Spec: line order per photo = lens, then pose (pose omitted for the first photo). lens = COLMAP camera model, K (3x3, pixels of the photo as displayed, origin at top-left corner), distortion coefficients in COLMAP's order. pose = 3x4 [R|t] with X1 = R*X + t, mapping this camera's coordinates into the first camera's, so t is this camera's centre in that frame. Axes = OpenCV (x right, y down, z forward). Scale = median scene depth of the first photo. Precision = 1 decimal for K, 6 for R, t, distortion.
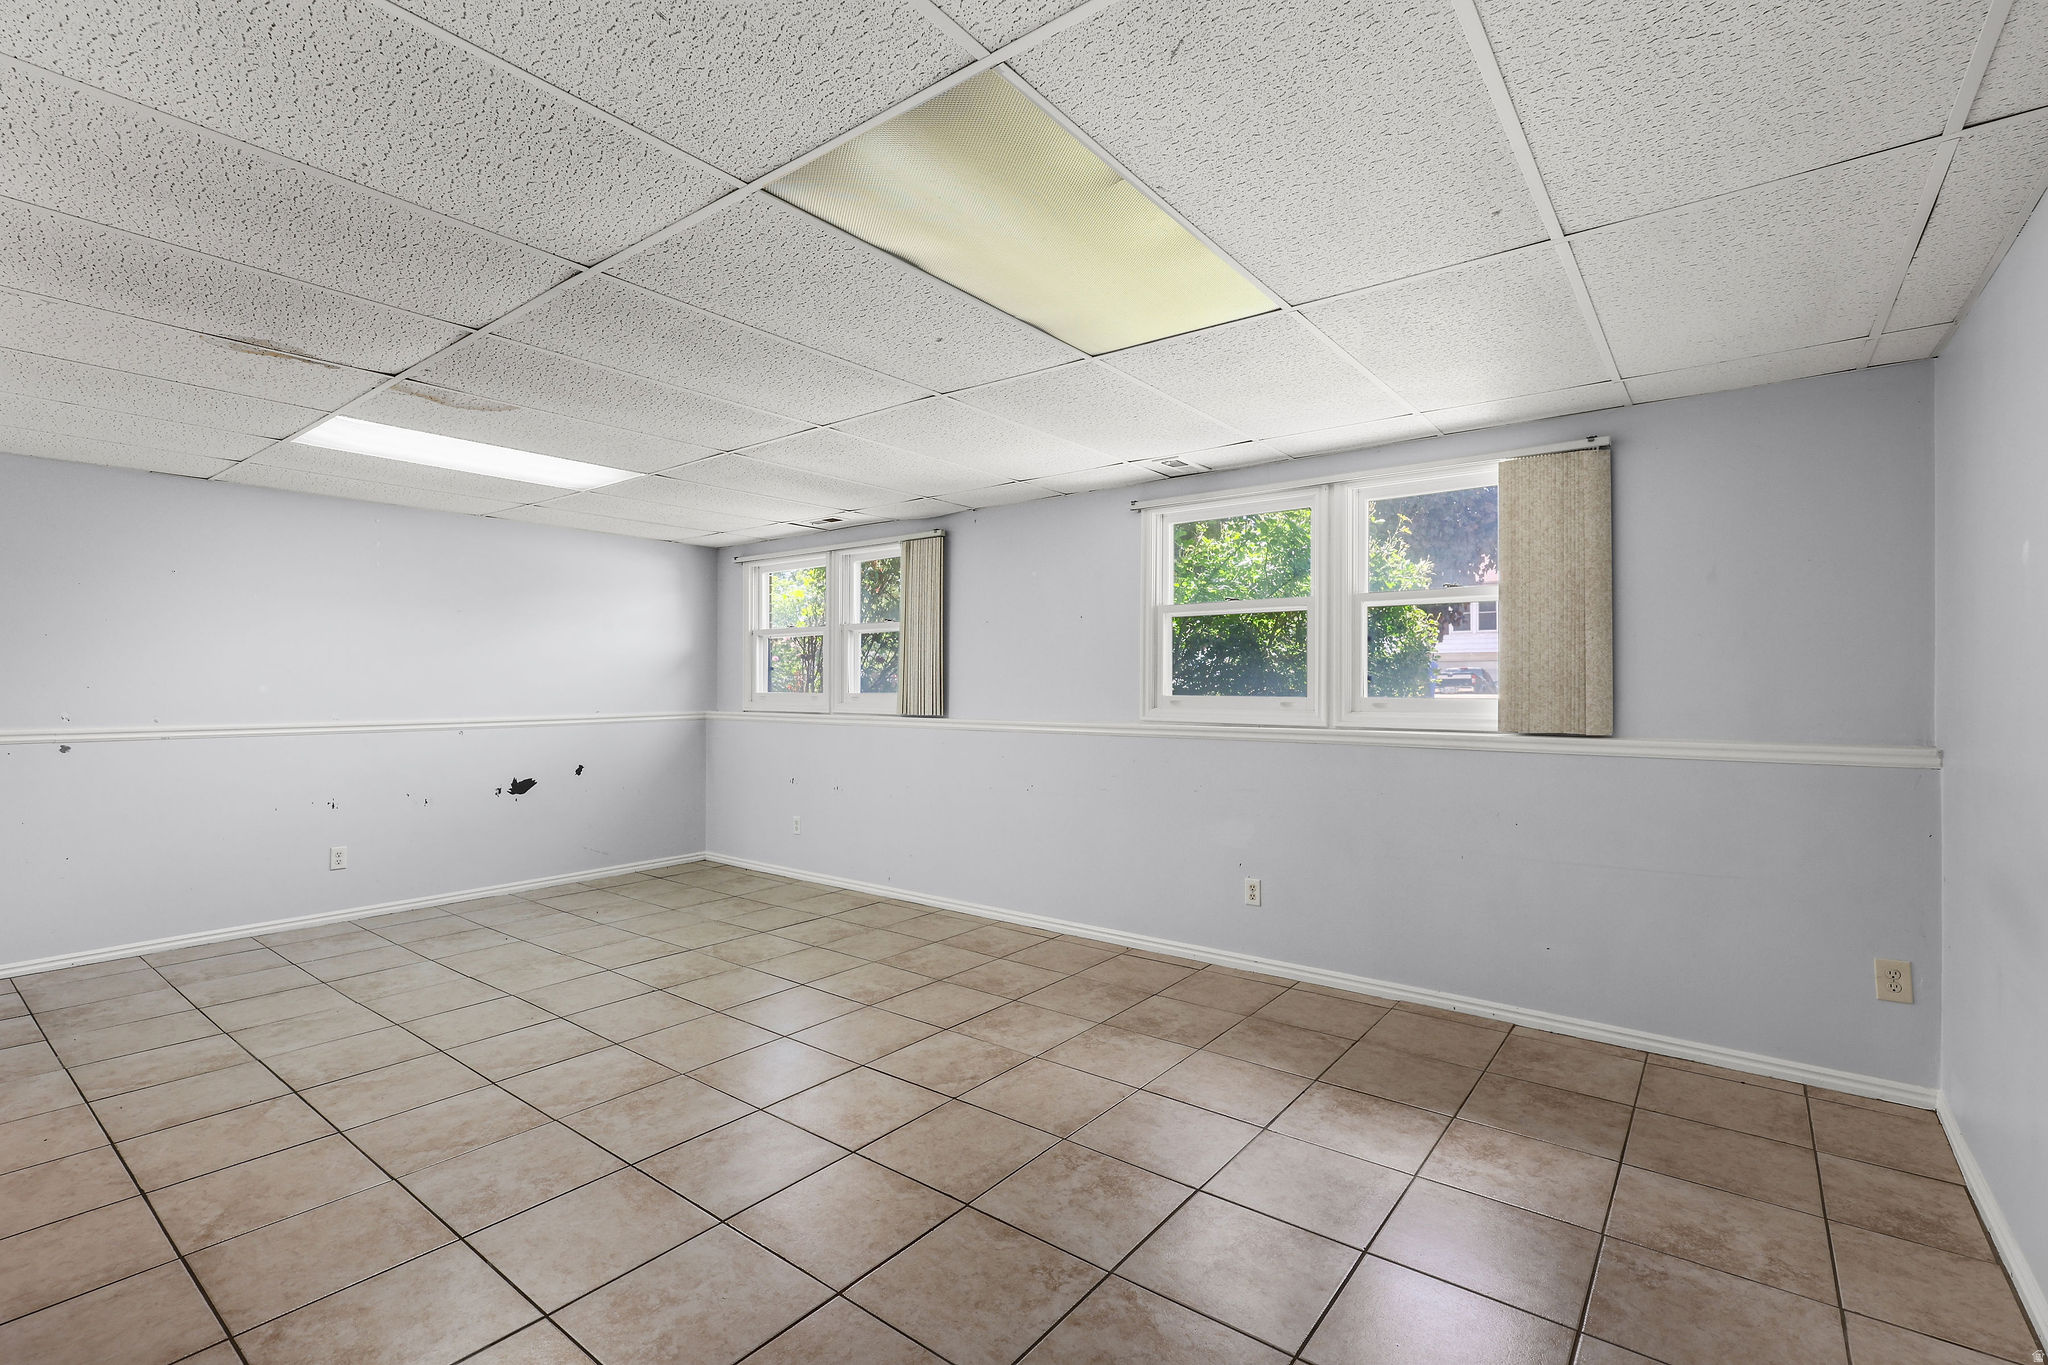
lens RADIAL K [[942.5, 0, 1021.4], [0, 942.5, 687.6], [0, 0, 1]] dist [-0.001687, -0.000115]
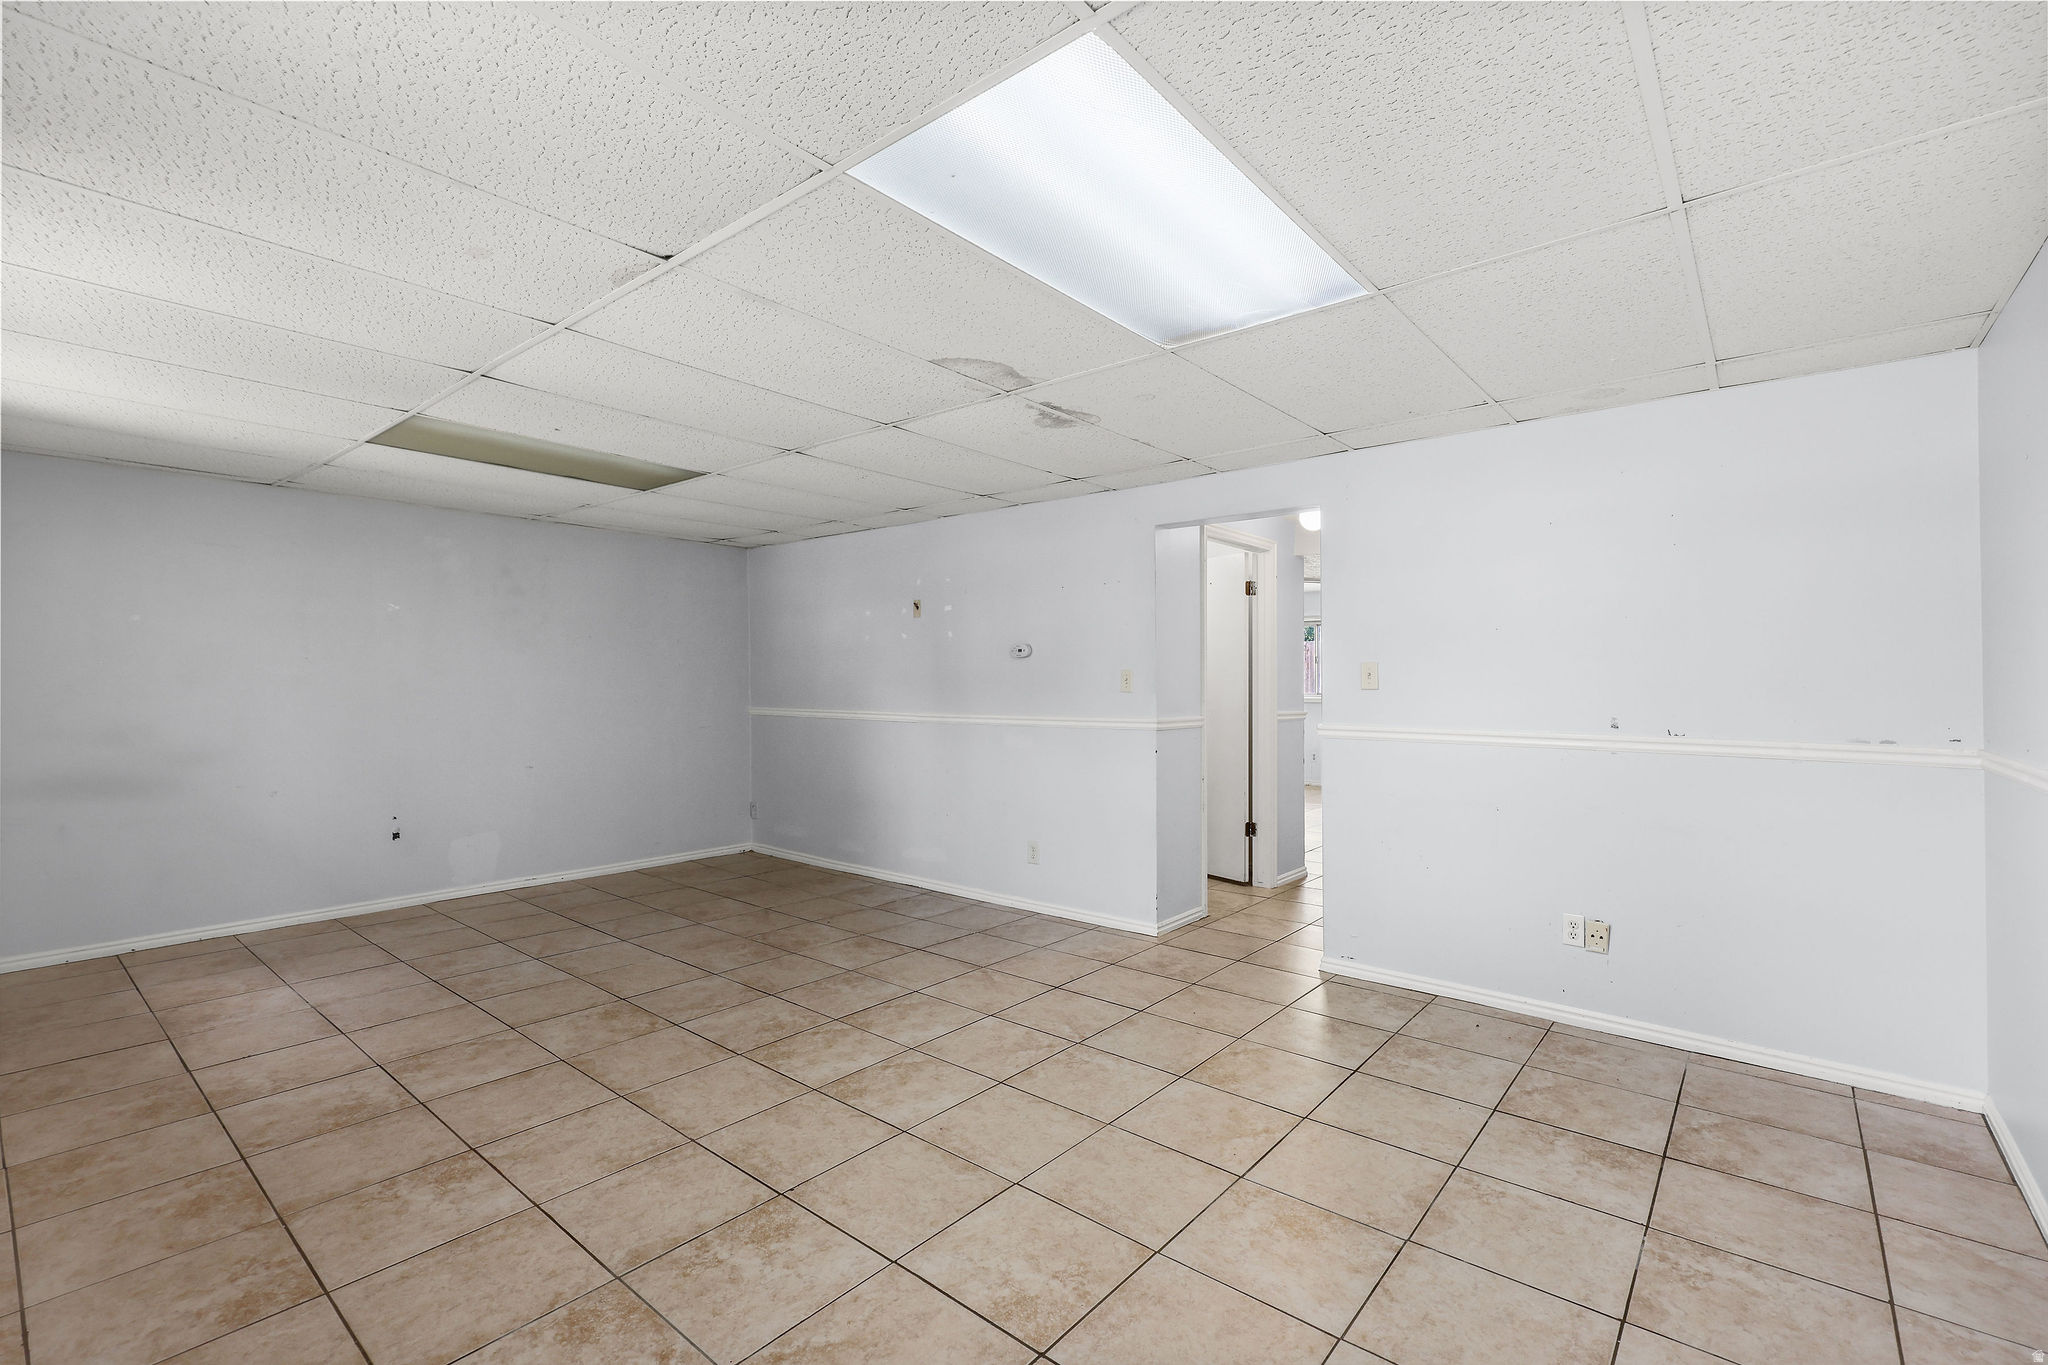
lens RADIAL K [[942.5, 0, 1020.2], [0, 942.5, 669.9], [0, 0, 1]] dist [-0.001687, -0.000115]
pose [[-0.998973, -0.003677, 0.045154, -0.666266], [-0.004206, 0.999924, -0.011628, -0.002977], [-0.045108, -0.011806, -0.998912, 1.892907]]
